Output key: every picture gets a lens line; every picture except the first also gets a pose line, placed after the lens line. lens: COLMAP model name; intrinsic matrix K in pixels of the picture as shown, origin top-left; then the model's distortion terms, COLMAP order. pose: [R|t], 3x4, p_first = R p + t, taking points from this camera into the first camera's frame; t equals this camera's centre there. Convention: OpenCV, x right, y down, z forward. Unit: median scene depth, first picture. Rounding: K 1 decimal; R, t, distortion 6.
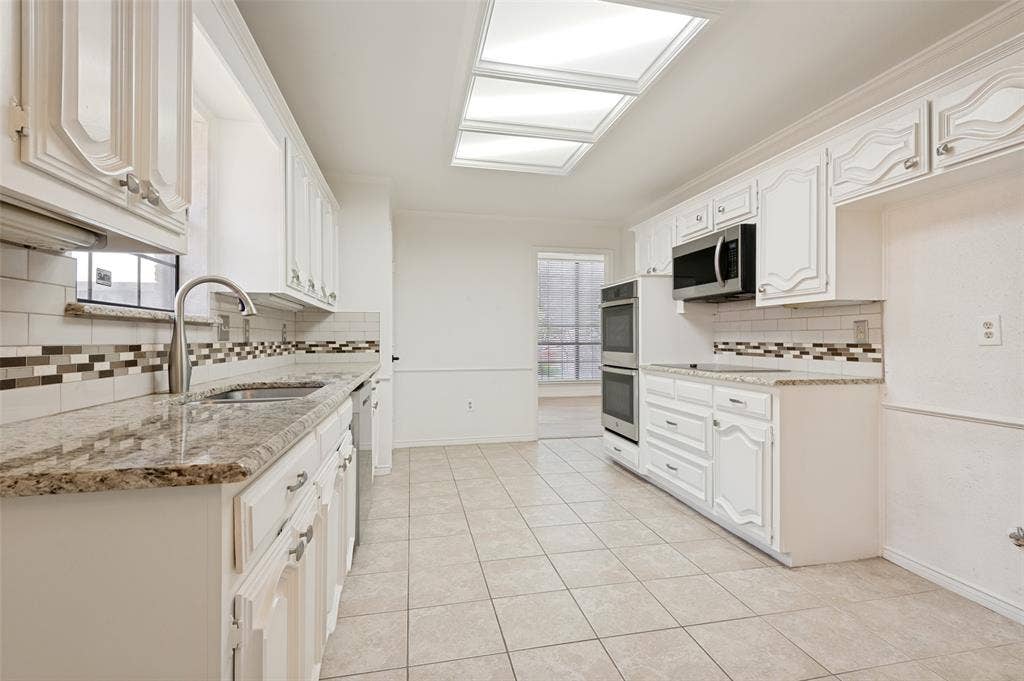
lens RADIAL K [[473.5, 0, 515.7], [0, 473.5, 336.3], [0, 0, 1]] dist [0.019971, -0.009363]
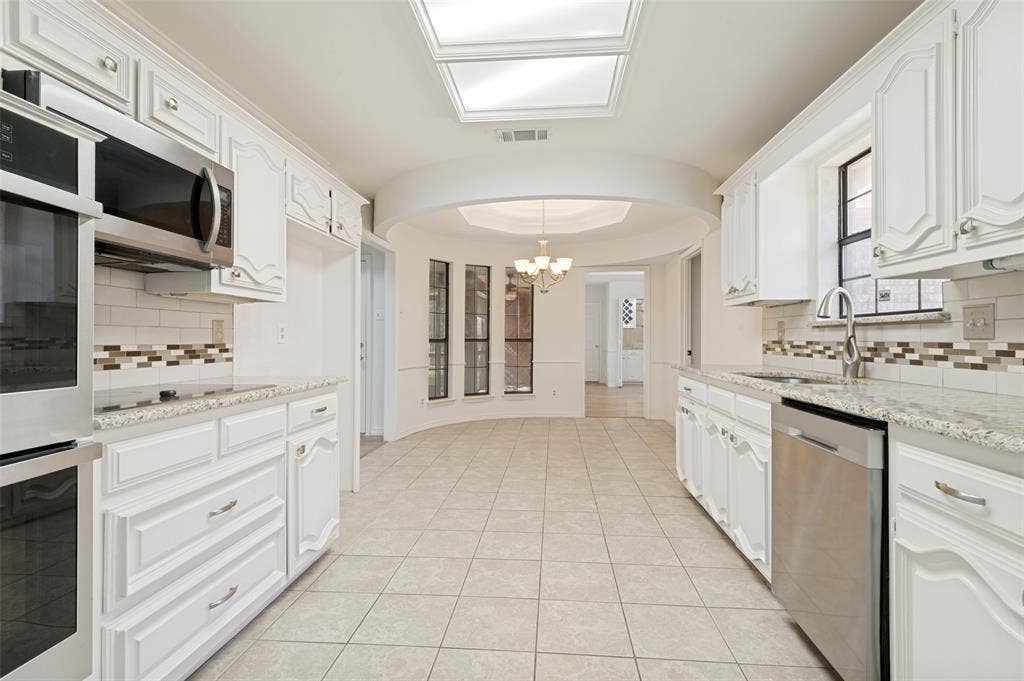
lens RADIAL K [[473.5, 0, 517.8], [0, 473.5, 336.0], [0, 0, 1]] dist [0.019971, -0.009363]
pose [[-0.956155, 0.003800, 0.292836, -0.123915], [0.000122, 0.999921, -0.012578, 0.010360], [-0.292860, -0.011991, -0.956080, 1.541515]]
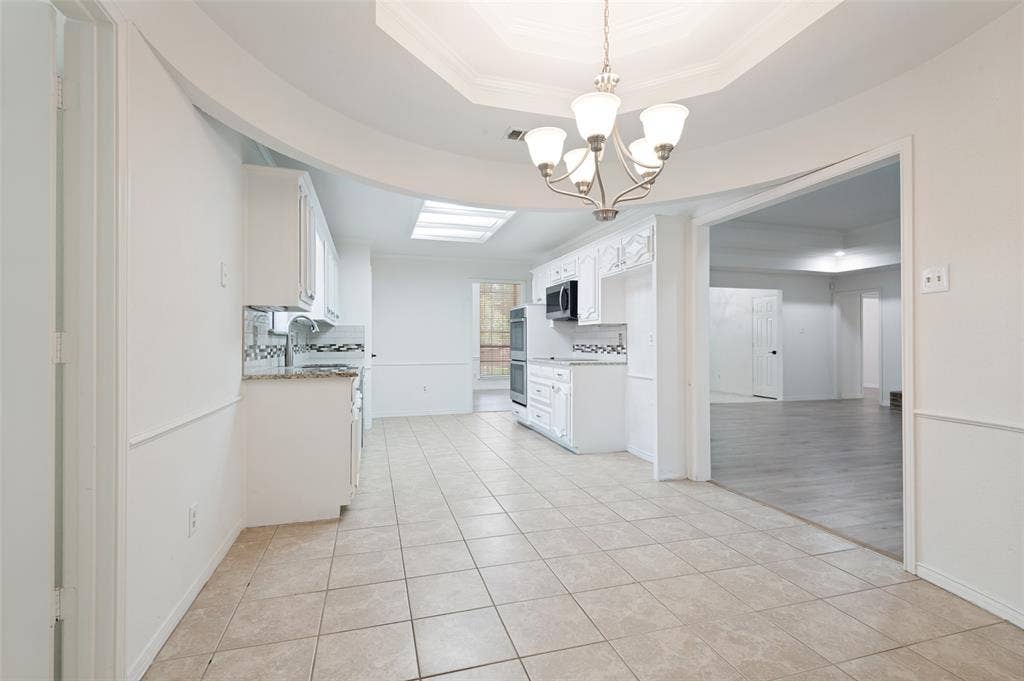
lens RADIAL K [[473.5, 0, 518.8], [0, 473.5, 339.3], [0, 0, 1]] dist [0.019971, -0.009363]
pose [[0.996788, 0.000498, 0.080078, 0.128555], [-0.000316, 0.999997, -0.002285, -0.003442], [-0.080079, 0.002252, 0.996786, -0.815728]]
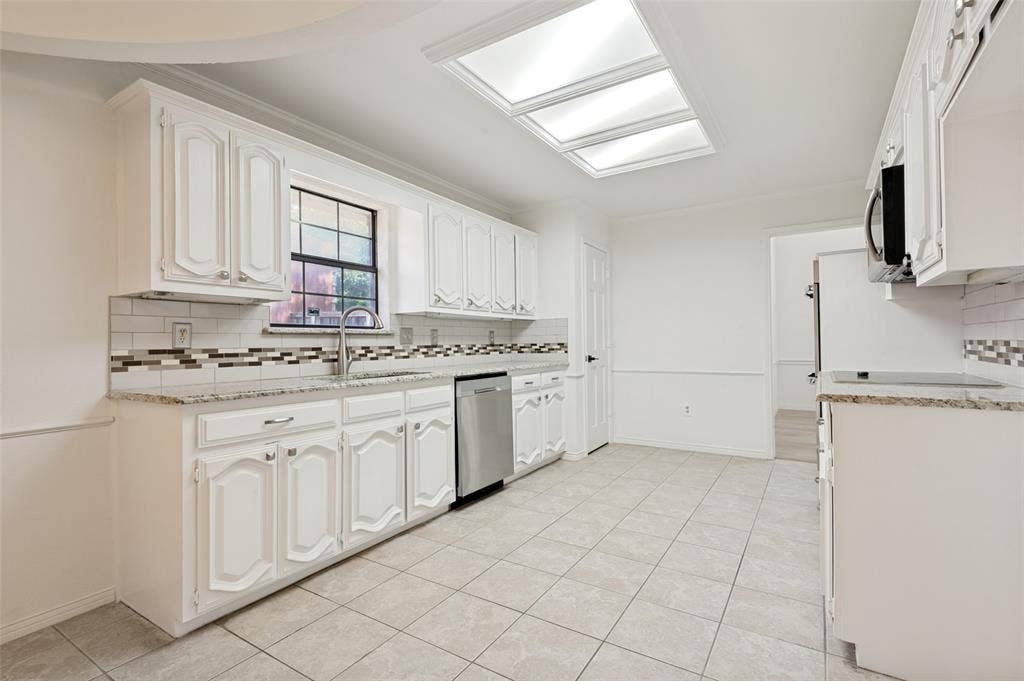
lens RADIAL K [[473.5, 0, 509.5], [0, 473.5, 338.3], [0, 0, 1]] dist [0.019971, -0.009363]
pose [[0.704711, -0.016194, -0.709309, 0.578744], [0.017220, 0.999835, -0.005719, 0.003502], [0.709285, -0.008185, 0.704874, 0.128089]]
